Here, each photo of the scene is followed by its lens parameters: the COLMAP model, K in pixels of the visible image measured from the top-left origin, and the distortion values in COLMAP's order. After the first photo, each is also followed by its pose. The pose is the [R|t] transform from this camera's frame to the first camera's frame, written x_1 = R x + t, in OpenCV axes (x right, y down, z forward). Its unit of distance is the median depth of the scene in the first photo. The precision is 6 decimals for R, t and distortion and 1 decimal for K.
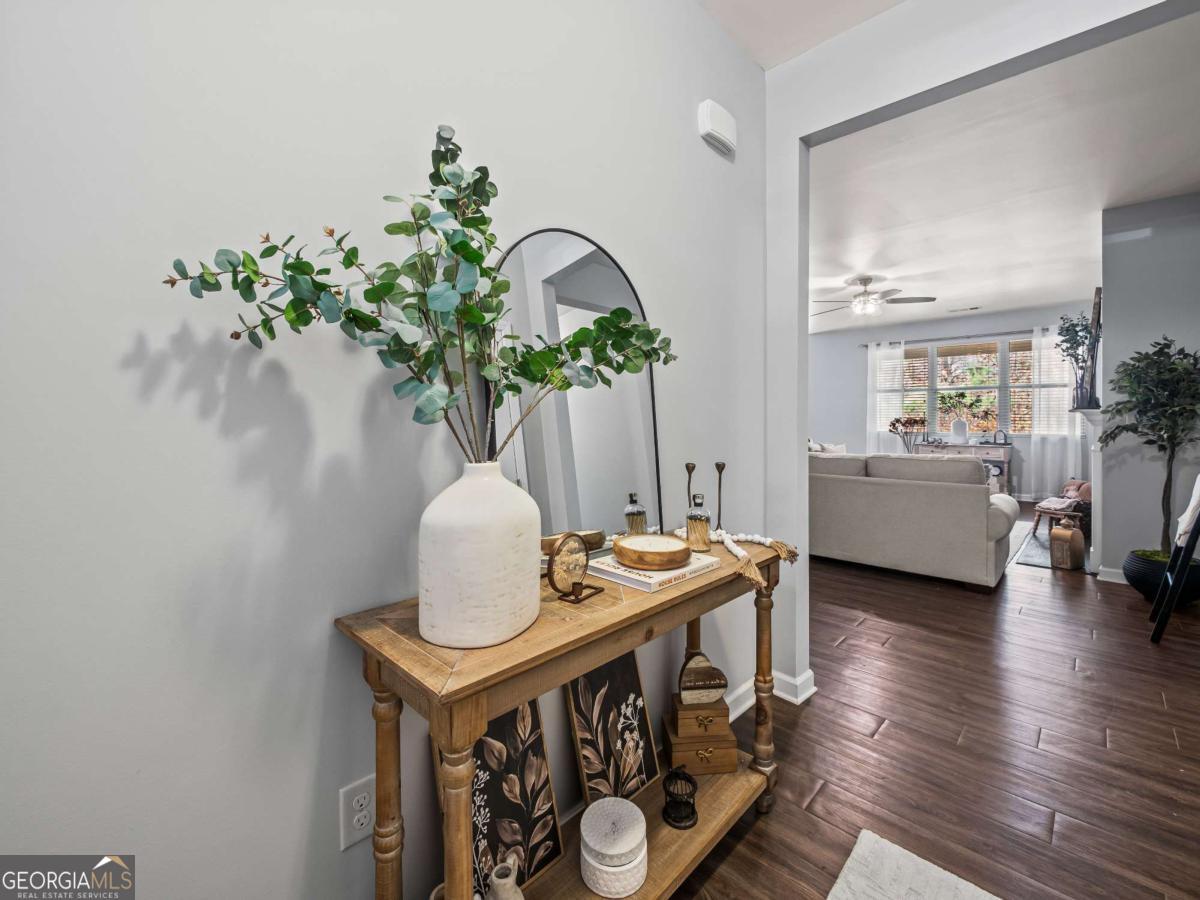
lens RADIAL K [[521.4, 0, 605.0], [0, 521.4, 428.9], [0, 0, 1]] dist [-0.000695, 0.000154]
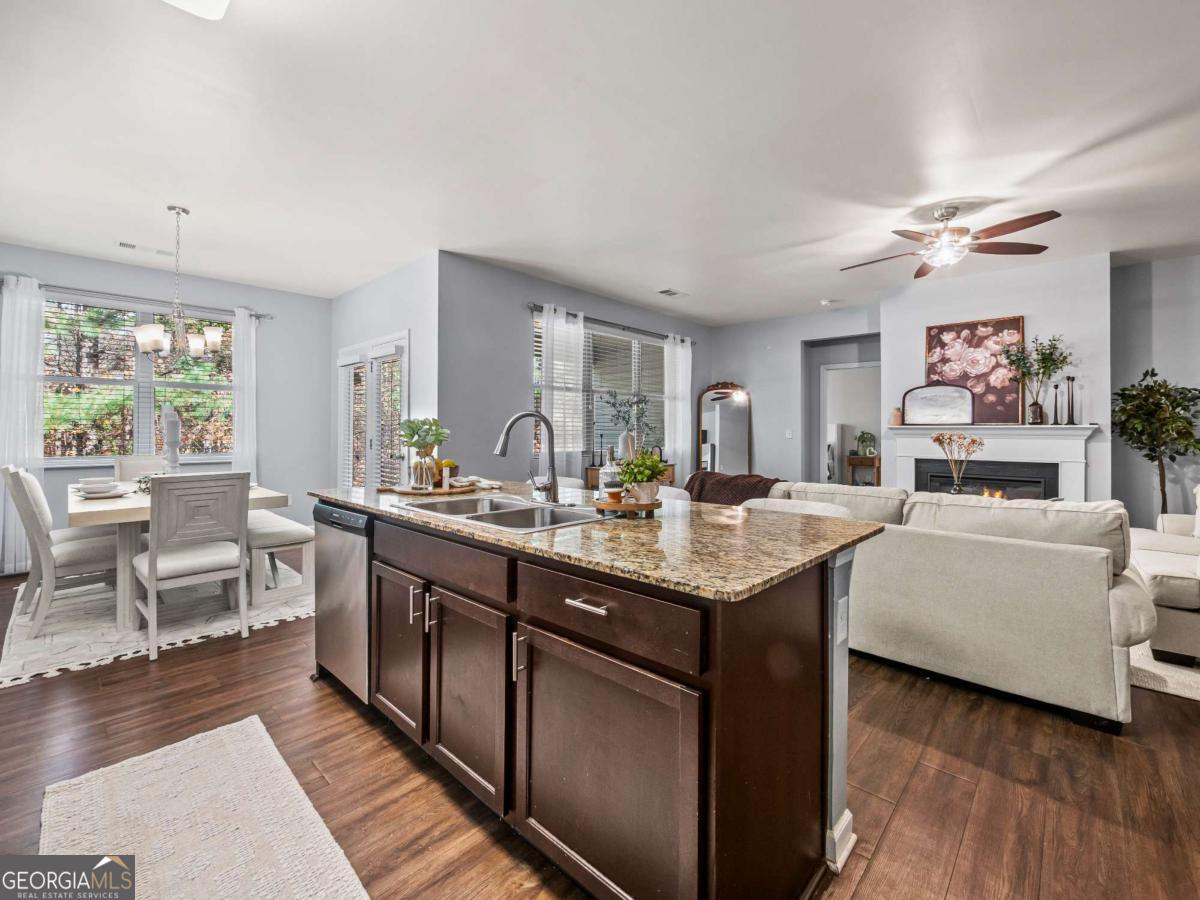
lens RADIAL K [[513.7, 0, 601.2], [0, 513.7, 428.4], [0, 0, 1]] dist [-0.001438, -0.000431]
pose [[-0.027956, 0.008705, 0.999571, -0.087877], [0.025213, 0.999650, -0.008001, -0.021741], [-0.999291, 0.024978, -0.028165, 1.154798]]
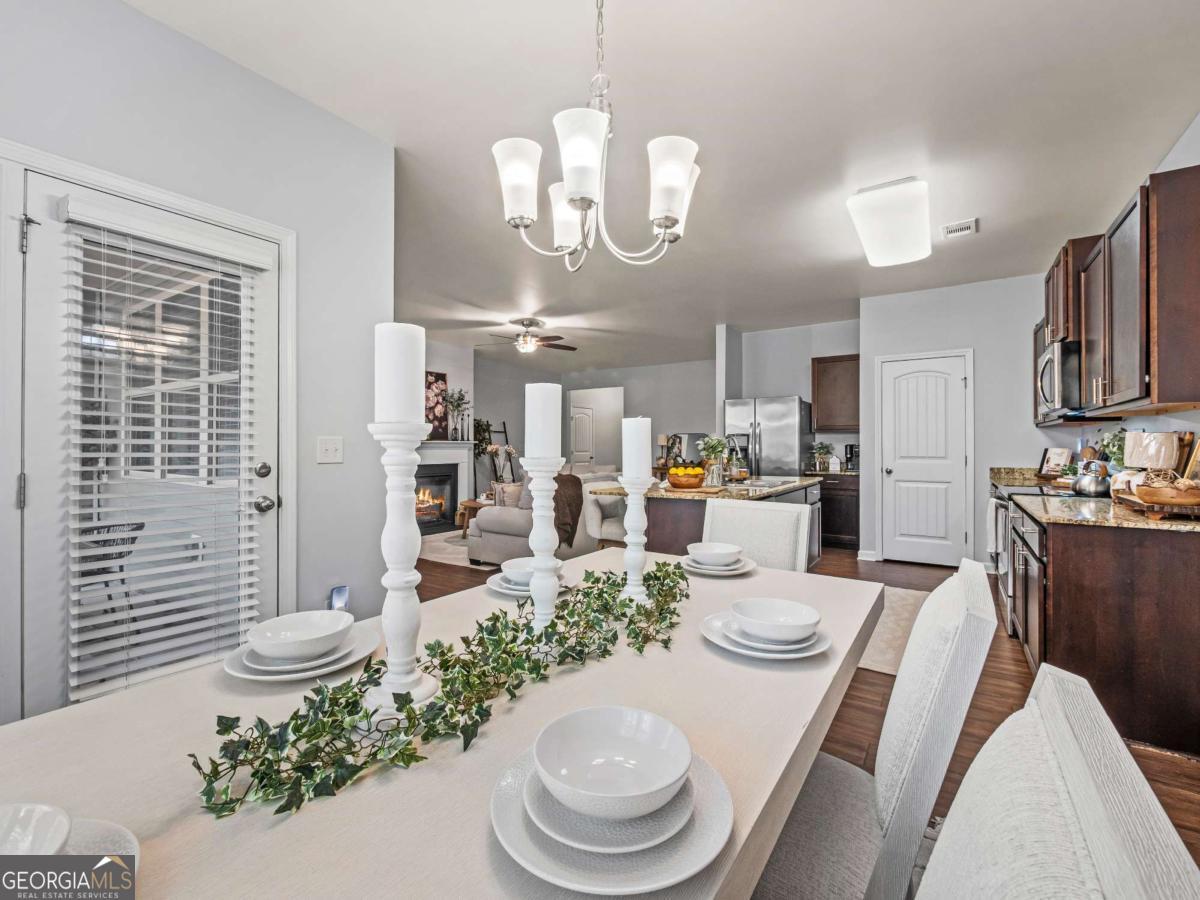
lens RADIAL K [[513.9, 0, 600.7], [0, 513.9, 446.6], [0, 0, 1]] dist [-0.000865, -0.000394]
pose [[-0.982829, 0.001899, -0.184510, 0.432924], [-0.003424, 0.999587, 0.028527, -0.037720], [0.184488, 0.028669, -0.982417, 1.705464]]
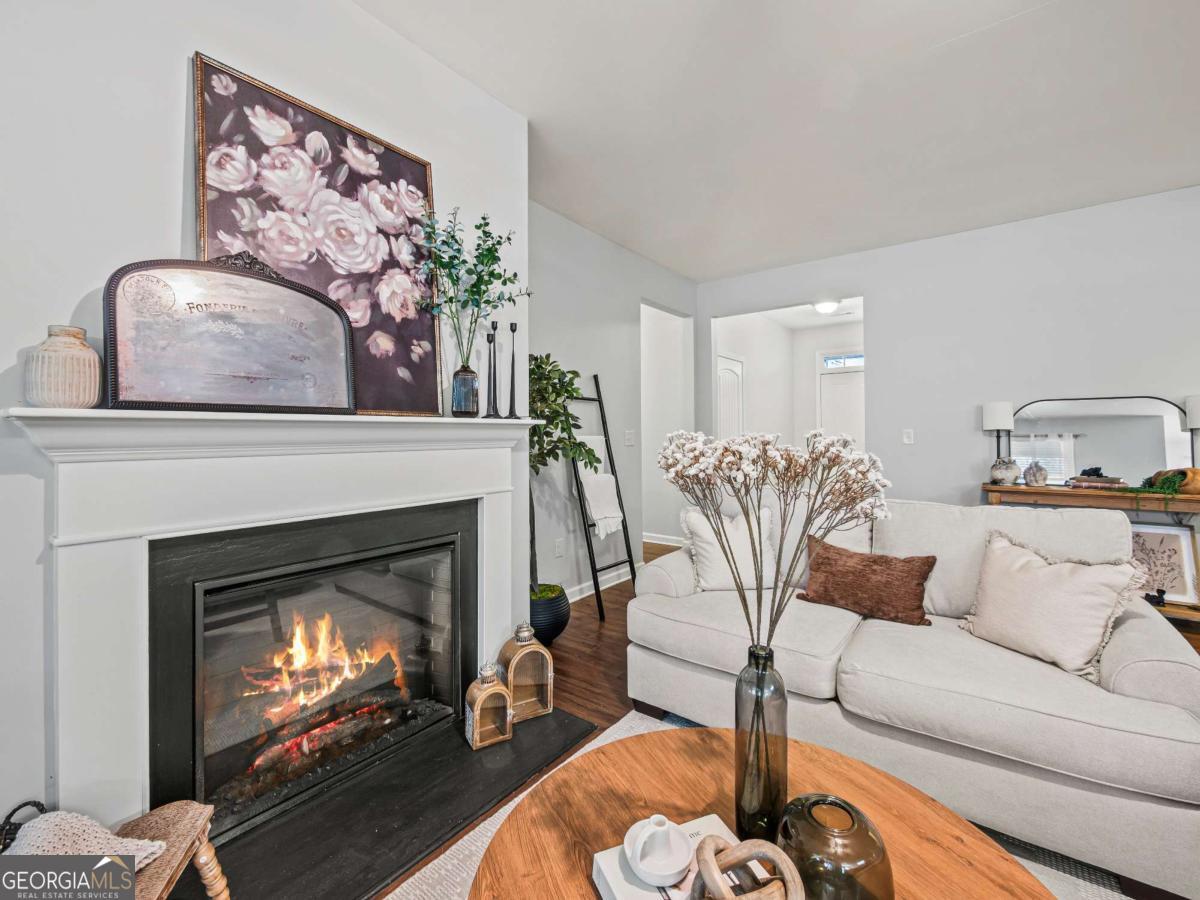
lens RADIAL K [[521.4, 0, 605.0], [0, 521.4, 428.9], [0, 0, 1]] dist [-0.000695, 0.000154]
pose [[-0.992841, 0.009971, -0.119028, 0.490813], [0.007923, 0.999813, 0.017665, -0.015781], [0.119181, 0.016596, -0.992734, 0.893504]]
